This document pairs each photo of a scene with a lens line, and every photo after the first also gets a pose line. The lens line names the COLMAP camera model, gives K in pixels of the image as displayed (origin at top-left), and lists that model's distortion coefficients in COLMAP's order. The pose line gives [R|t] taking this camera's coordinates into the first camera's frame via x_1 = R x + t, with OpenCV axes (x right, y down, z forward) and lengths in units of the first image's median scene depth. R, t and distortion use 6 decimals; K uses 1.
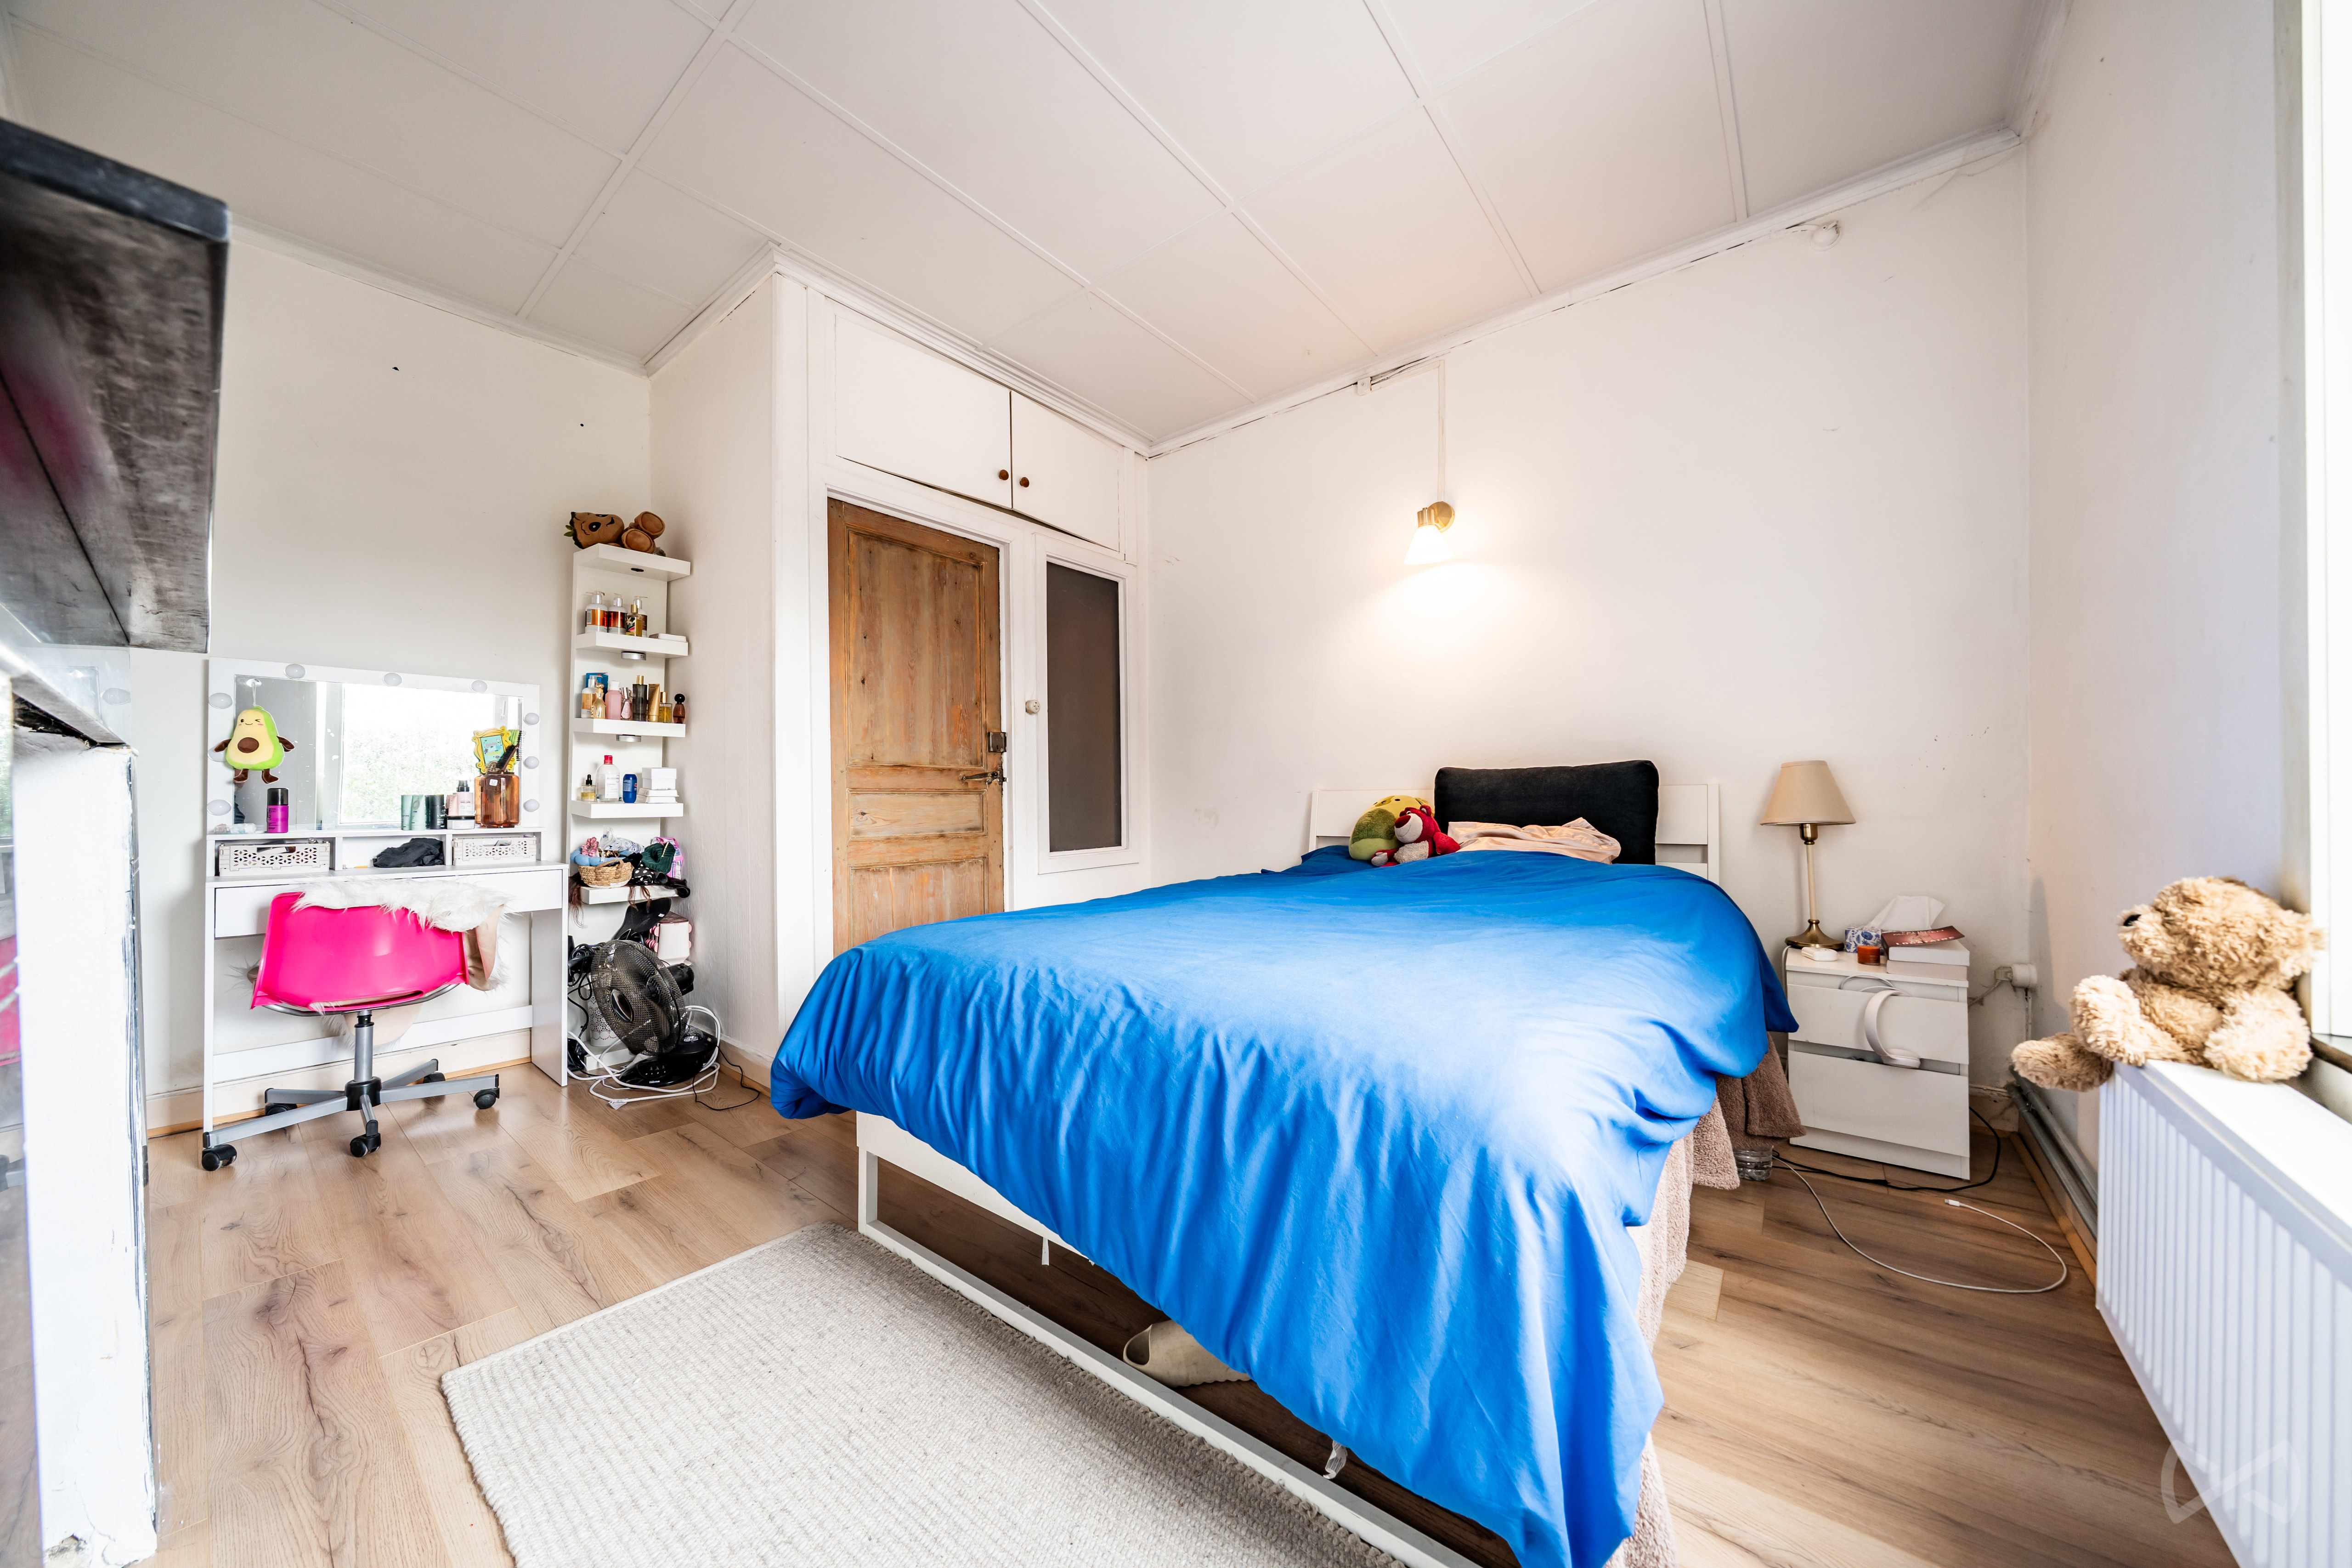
lens RADIAL K [[798.8, 0, 1166.4], [0, 798.8, 790.6], [0, 0, 1]] dist [-0.005634, -0.000130]
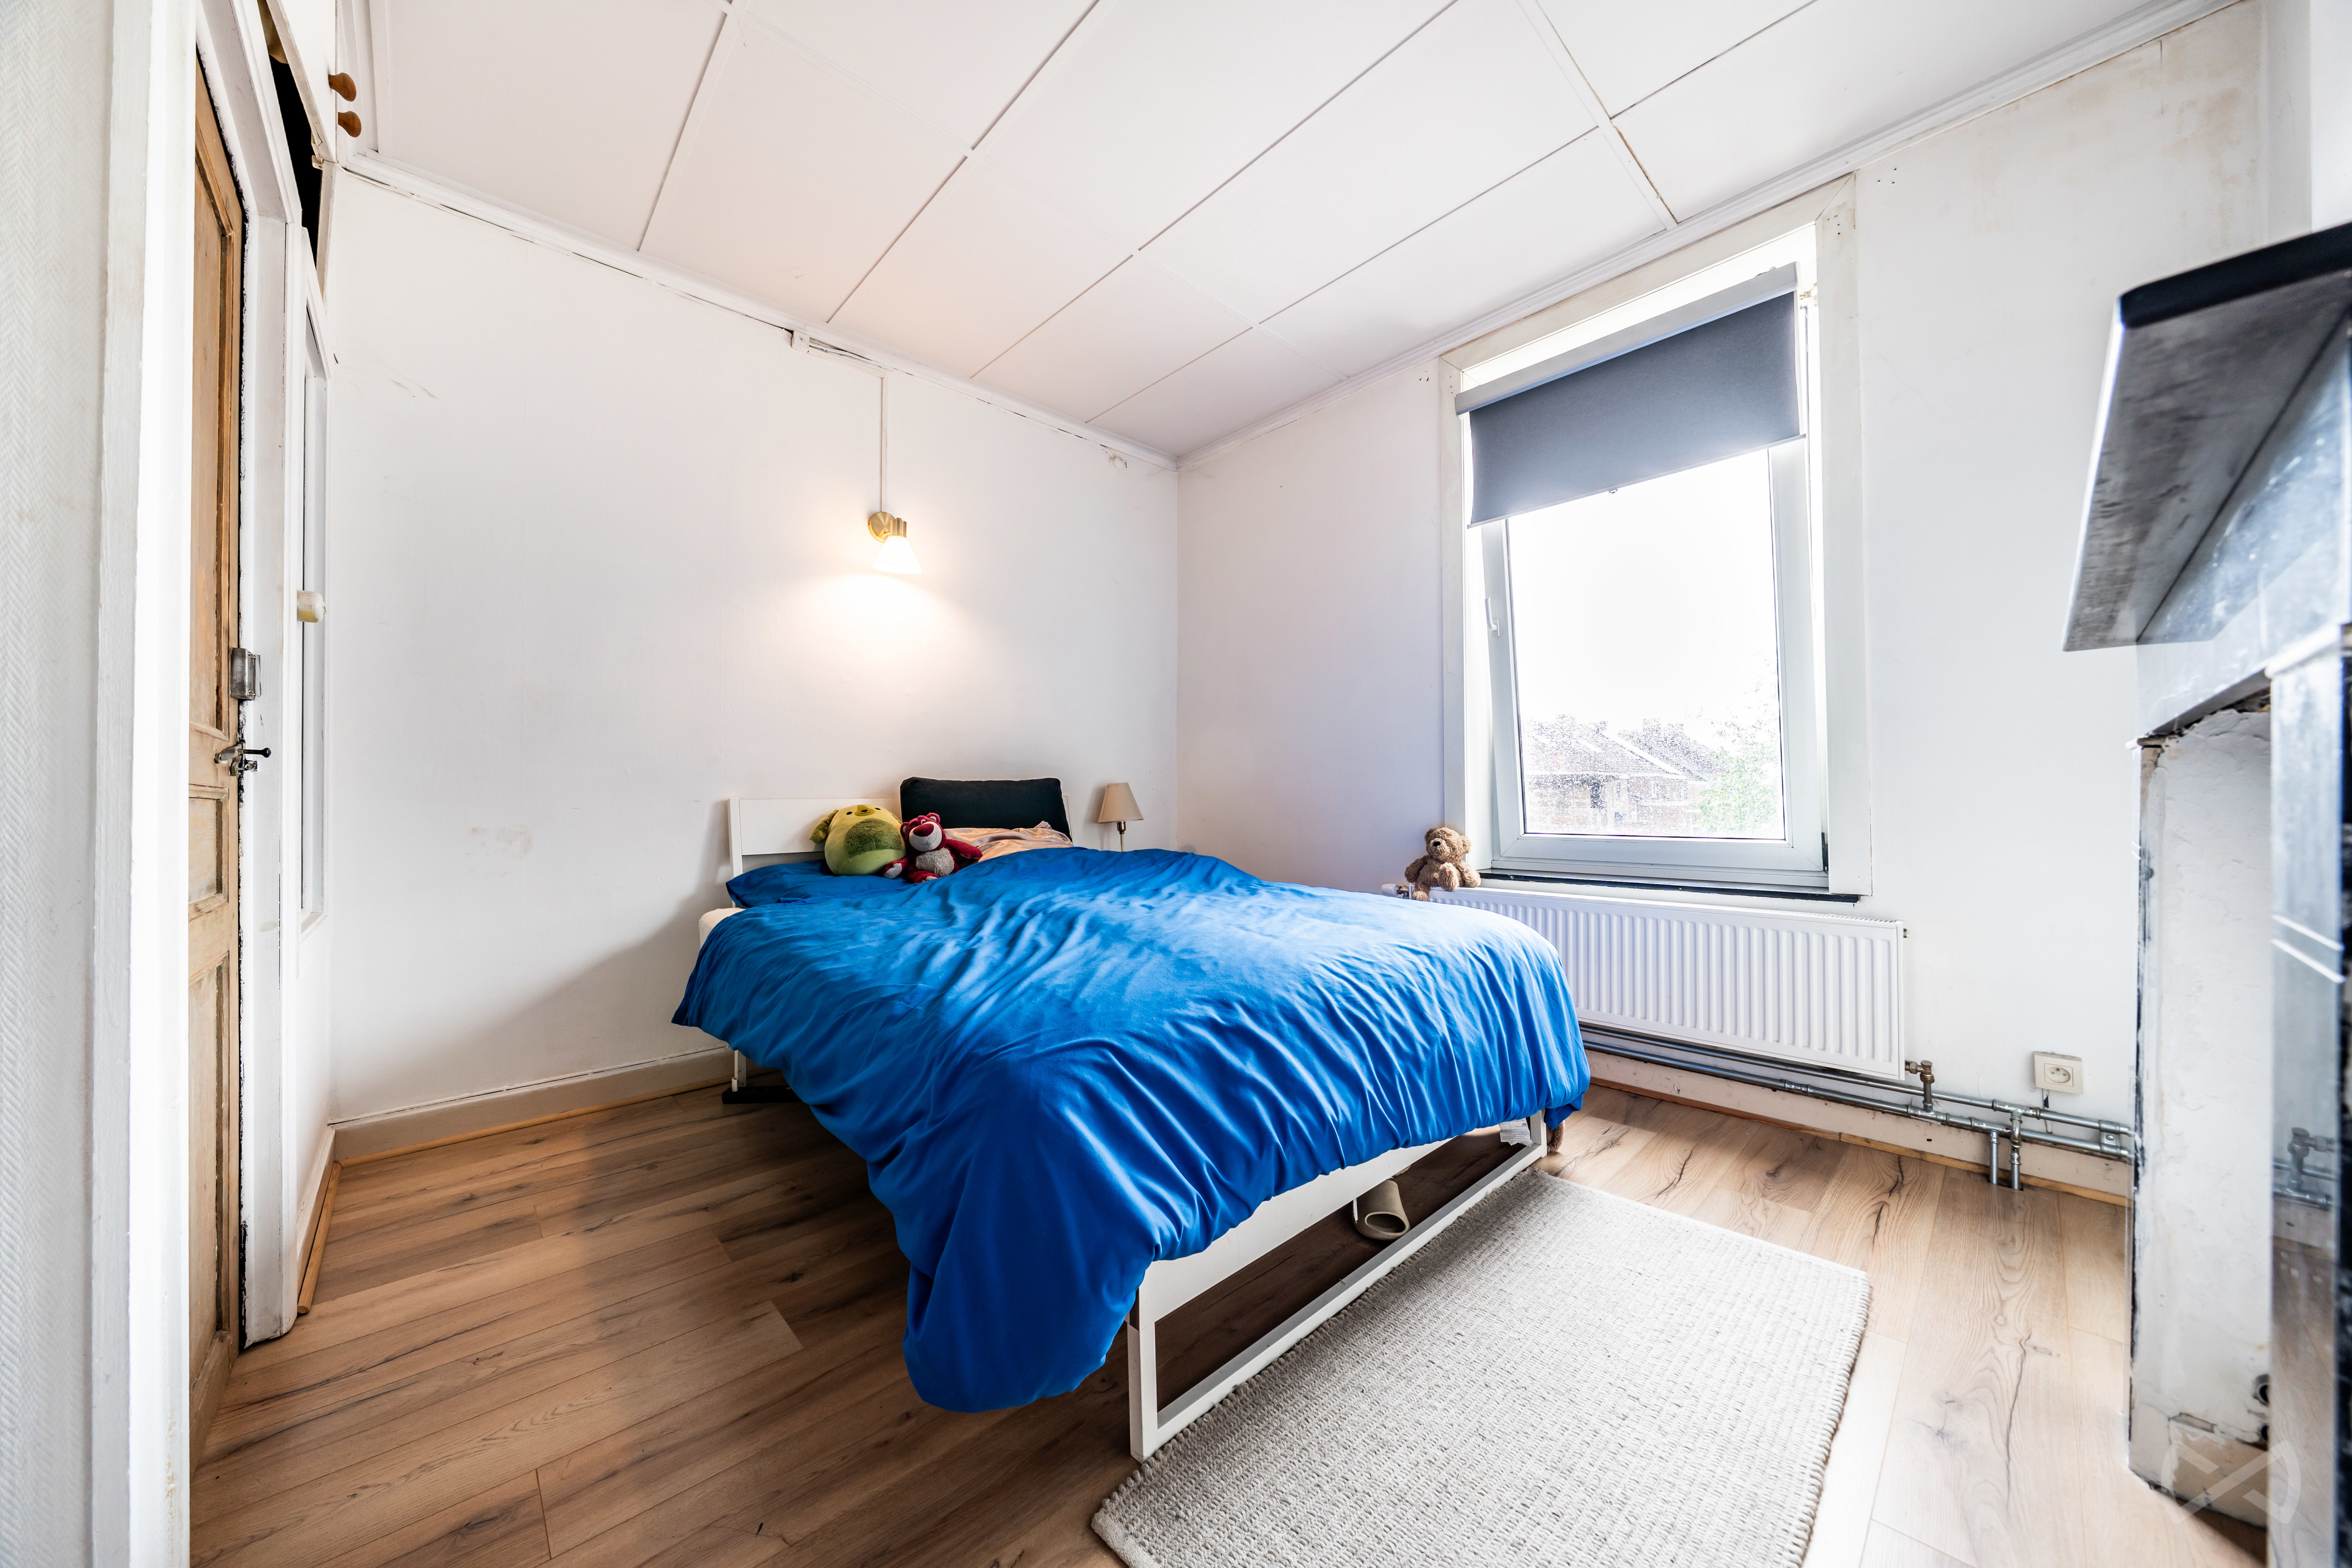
lens RADIAL K [[798.8, 0, 1166.4], [0, 798.8, 790.6], [0, 0, 1]] dist [-0.005634, -0.000130]
pose [[0.142991, 0.017473, 0.989570, -0.756898], [-0.000360, 0.999845, -0.017602, 0.007895], [-0.989724, 0.002161, 0.142976, 0.641465]]
